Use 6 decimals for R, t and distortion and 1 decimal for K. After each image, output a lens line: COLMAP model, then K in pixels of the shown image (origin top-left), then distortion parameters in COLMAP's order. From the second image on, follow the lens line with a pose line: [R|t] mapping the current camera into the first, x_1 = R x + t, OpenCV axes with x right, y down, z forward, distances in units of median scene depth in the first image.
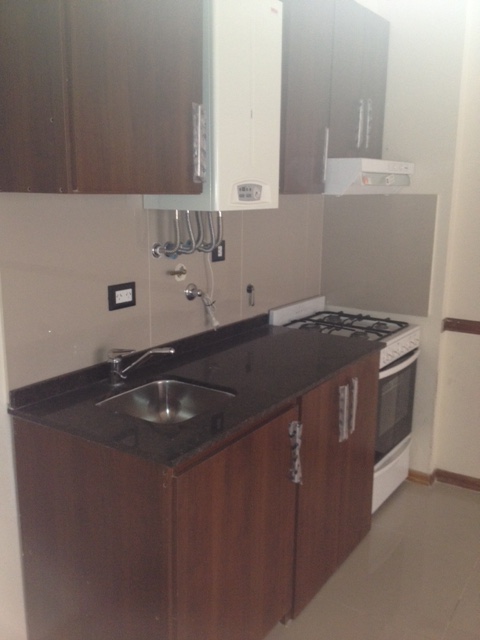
lens RADIAL K [[603.3, 0, 236.6], [0, 603.3, 306.5], [0, 0, 1]] dist [0.032239, 0.000000]
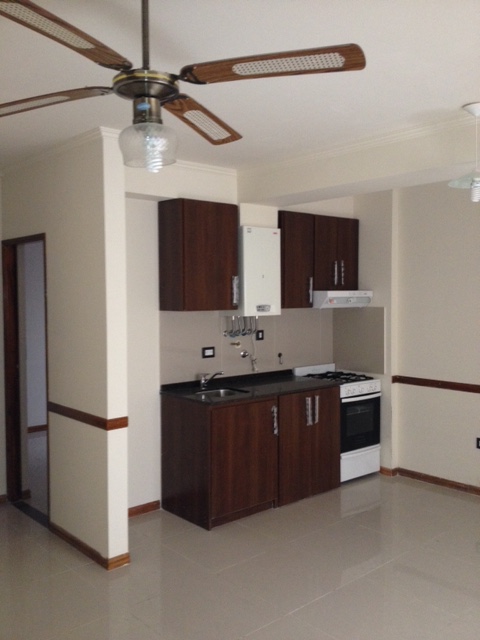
lens RADIAL K [[603.3, 0, 242.0], [0, 603.3, 306.3], [0, 0, 1]] dist [0.032239, 0.000000]
pose [[0.965260, -0.006486, -0.261210, 0.470741], [-0.037807, 0.985704, -0.164188, 0.159034], [0.258541, 0.168360, 0.951216, -1.048146]]
